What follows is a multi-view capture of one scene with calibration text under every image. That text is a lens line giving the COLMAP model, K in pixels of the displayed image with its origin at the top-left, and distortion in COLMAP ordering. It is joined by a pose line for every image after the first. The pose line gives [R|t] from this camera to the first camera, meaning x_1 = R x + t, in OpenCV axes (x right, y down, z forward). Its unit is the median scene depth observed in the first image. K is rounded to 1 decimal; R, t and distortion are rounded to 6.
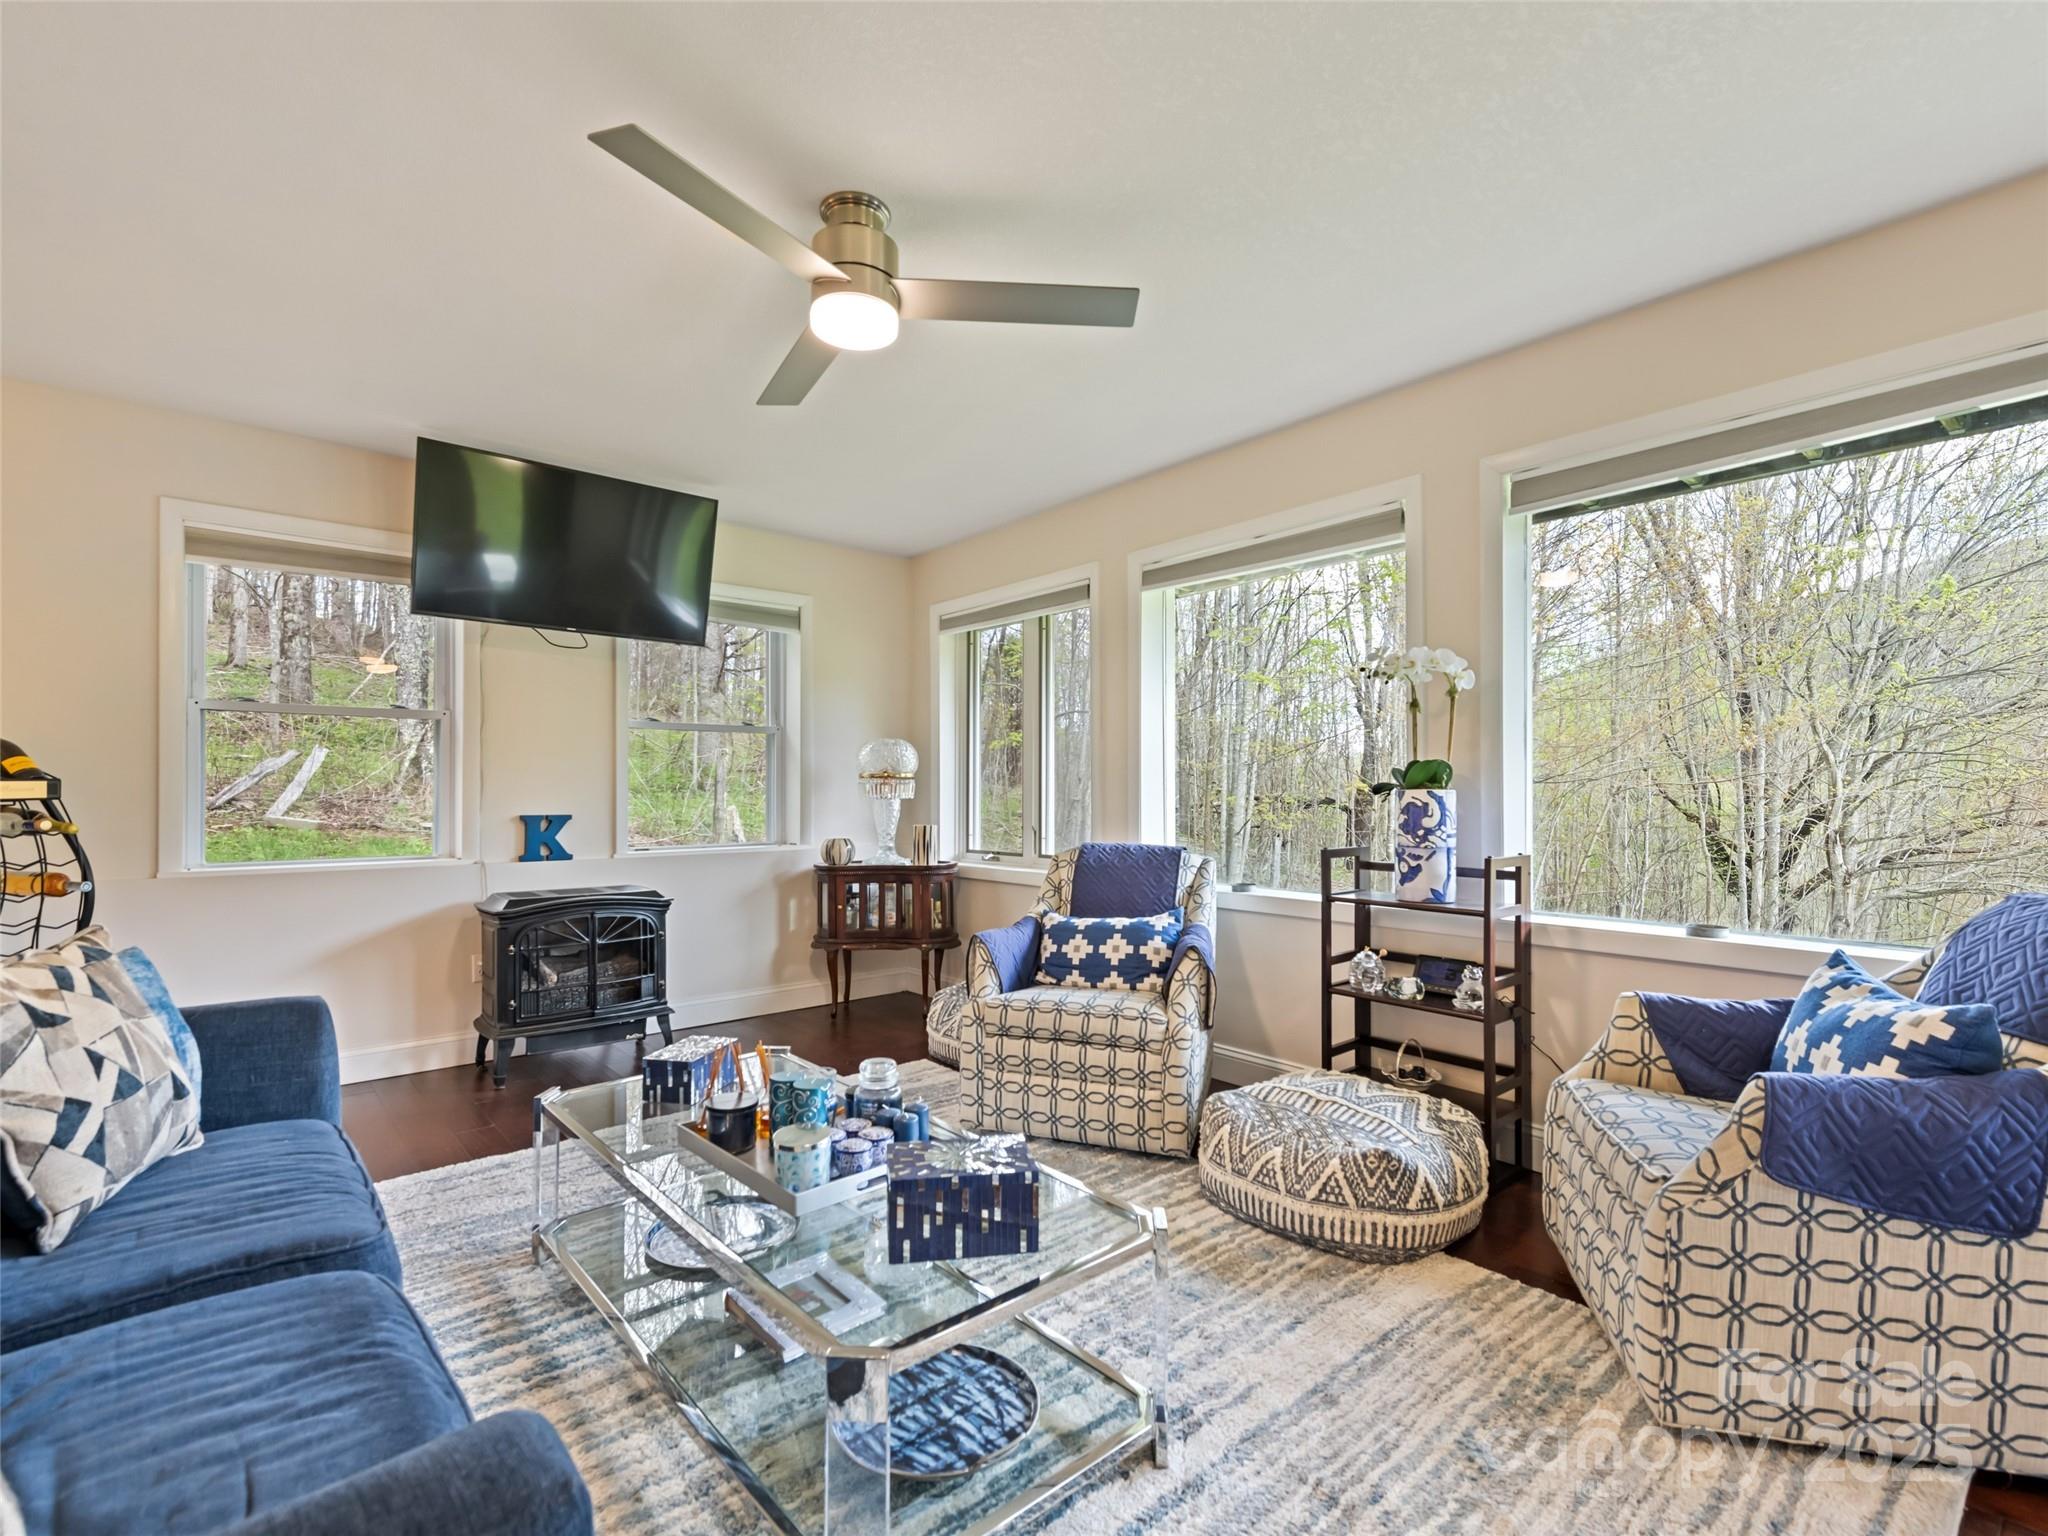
lens RADIAL K [[952.8, 0, 1017.7], [0, 952.8, 780.4], [0, 0, 1]] dist [0.002636, 0.000211]
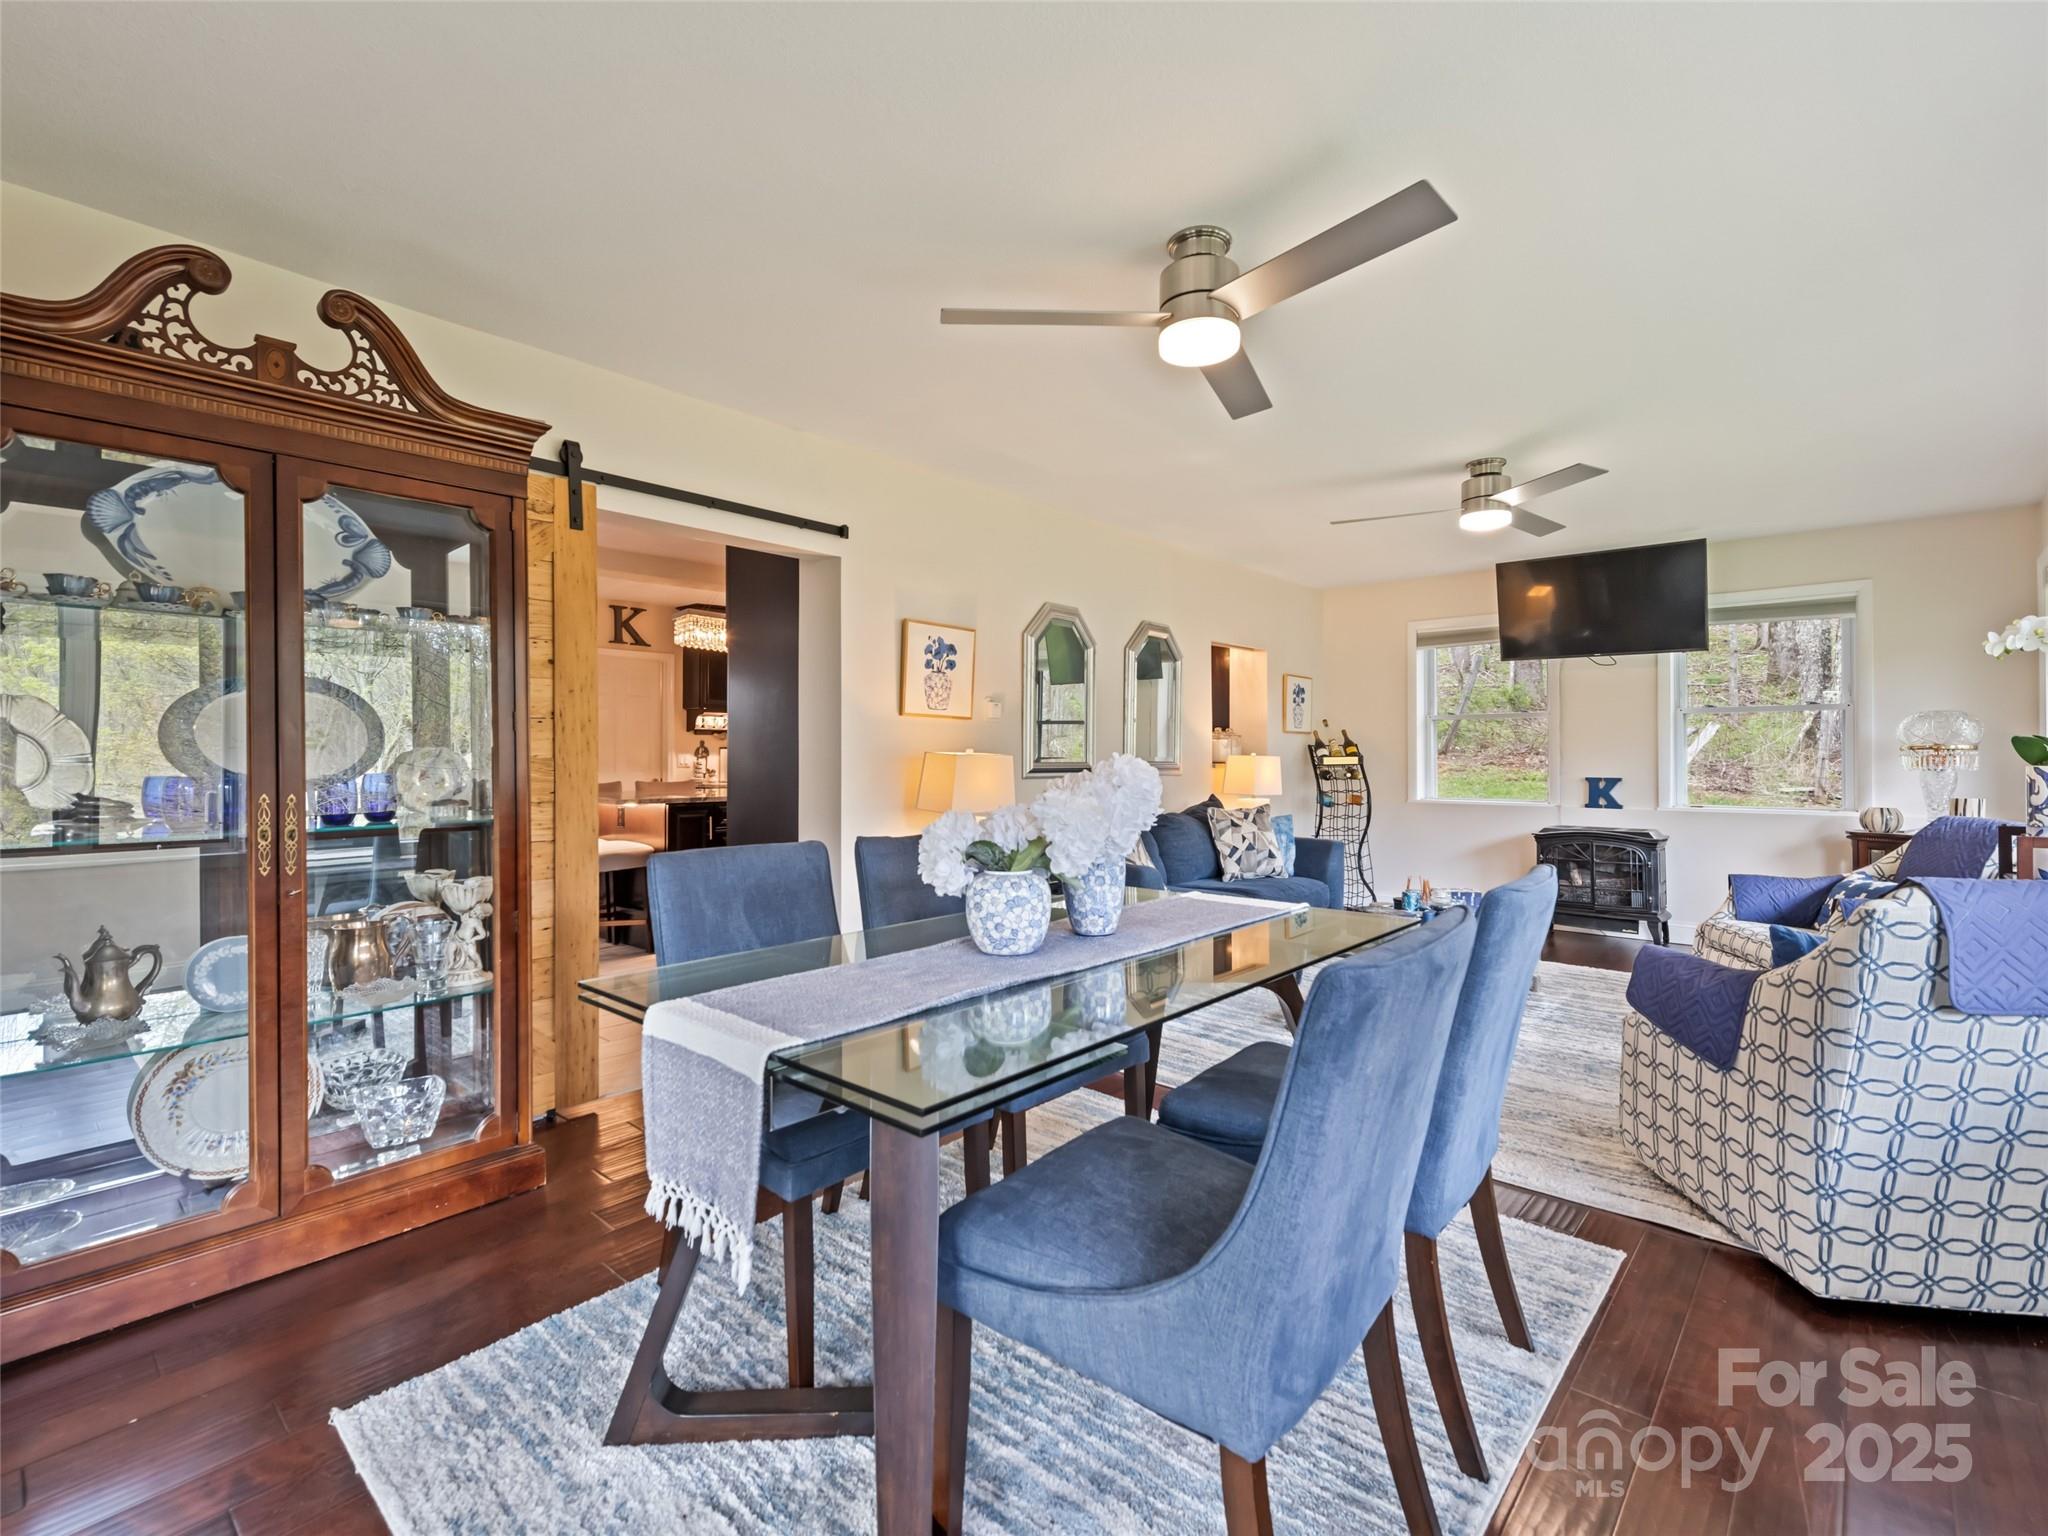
lens RADIAL K [[952.8, 0, 1022.5], [0, 952.8, 762.7], [0, 0, 1]] dist [0.002636, 0.000211]
pose [[0.126253, 0.007149, -0.991972, 1.048402], [0.009918, 0.999915, 0.008469, -0.010355], [0.991949, -0.010907, 0.126171, -0.109711]]
